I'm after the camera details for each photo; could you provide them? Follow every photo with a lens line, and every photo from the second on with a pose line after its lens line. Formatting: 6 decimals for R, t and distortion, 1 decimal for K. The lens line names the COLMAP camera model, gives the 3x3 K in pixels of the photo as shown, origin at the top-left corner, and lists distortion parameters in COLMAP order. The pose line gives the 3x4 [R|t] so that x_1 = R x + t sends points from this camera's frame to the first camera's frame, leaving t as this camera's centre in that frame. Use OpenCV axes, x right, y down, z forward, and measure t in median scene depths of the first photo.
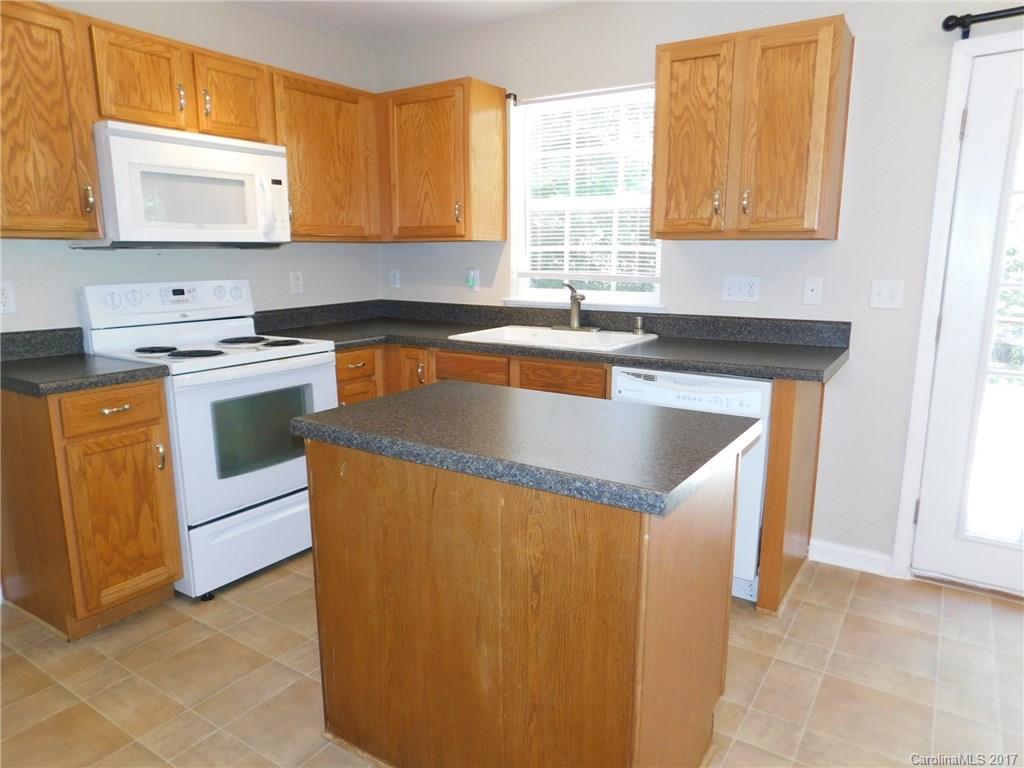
lens RADIAL K [[685.6, 0, 512.6], [0, 685.6, 385.3], [0, 0, 1]] dist [-0.048654, 0.050085]
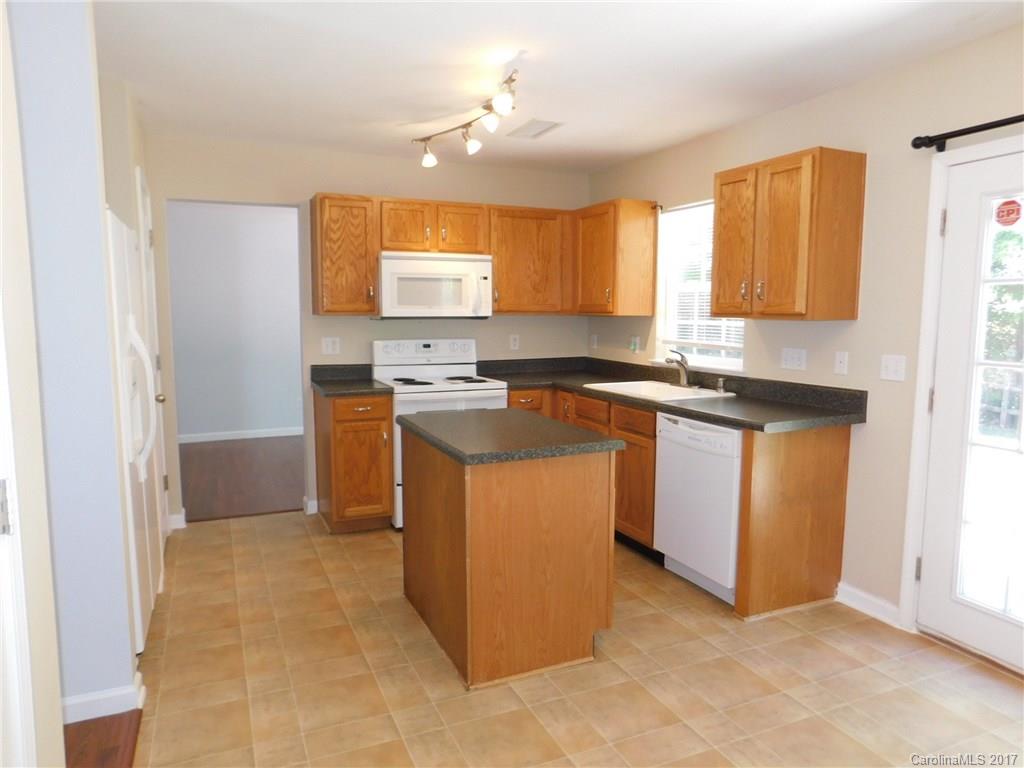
lens RADIAL K [[685.6, 0, 513.4], [0, 685.6, 387.8], [0, 0, 1]] dist [-0.048654, 0.050085]
pose [[0.843452, 0.064216, -0.533352, 0.612248], [-0.106314, 0.993147, -0.048551, 0.020625], [0.526579, 0.097653, 0.844499, -0.284621]]
